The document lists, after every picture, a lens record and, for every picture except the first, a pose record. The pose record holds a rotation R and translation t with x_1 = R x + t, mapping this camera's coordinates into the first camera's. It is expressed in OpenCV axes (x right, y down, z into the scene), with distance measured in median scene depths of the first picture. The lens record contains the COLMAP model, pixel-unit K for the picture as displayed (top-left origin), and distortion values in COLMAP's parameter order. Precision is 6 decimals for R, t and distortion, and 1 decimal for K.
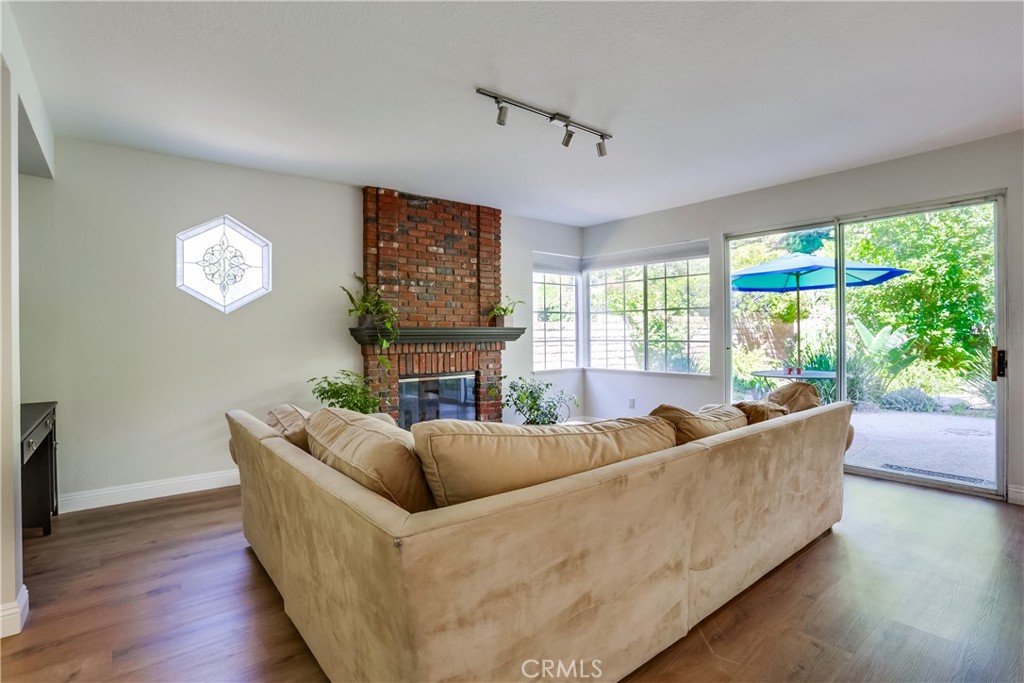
lens RADIAL K [[501.0, 0, 504.4], [0, 501.0, 336.1], [0, 0, 1]] dist [-0.091484, 0.046324]
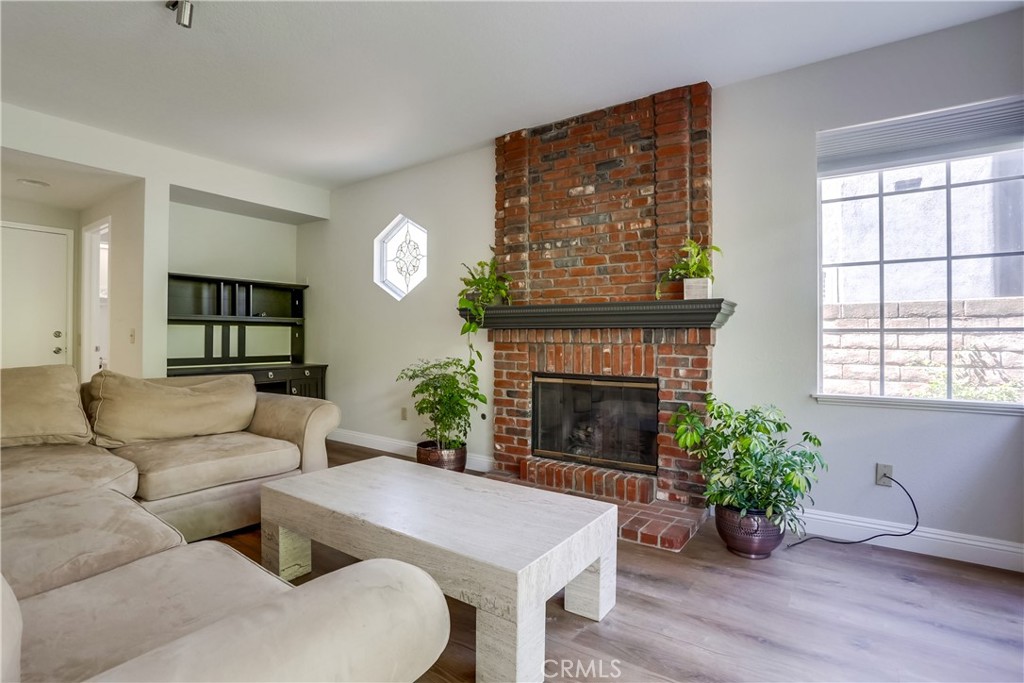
lens RADIAL K [[501.0, 0, 504.4], [0, 501.0, 336.1], [0, 0, 1]] dist [-0.091484, 0.046324]
pose [[0.292955, 0.006165, -0.956106, 0.488197], [-0.008916, 0.999953, 0.003716, 0.022218], [0.956085, 0.007436, 0.292996, 0.728212]]
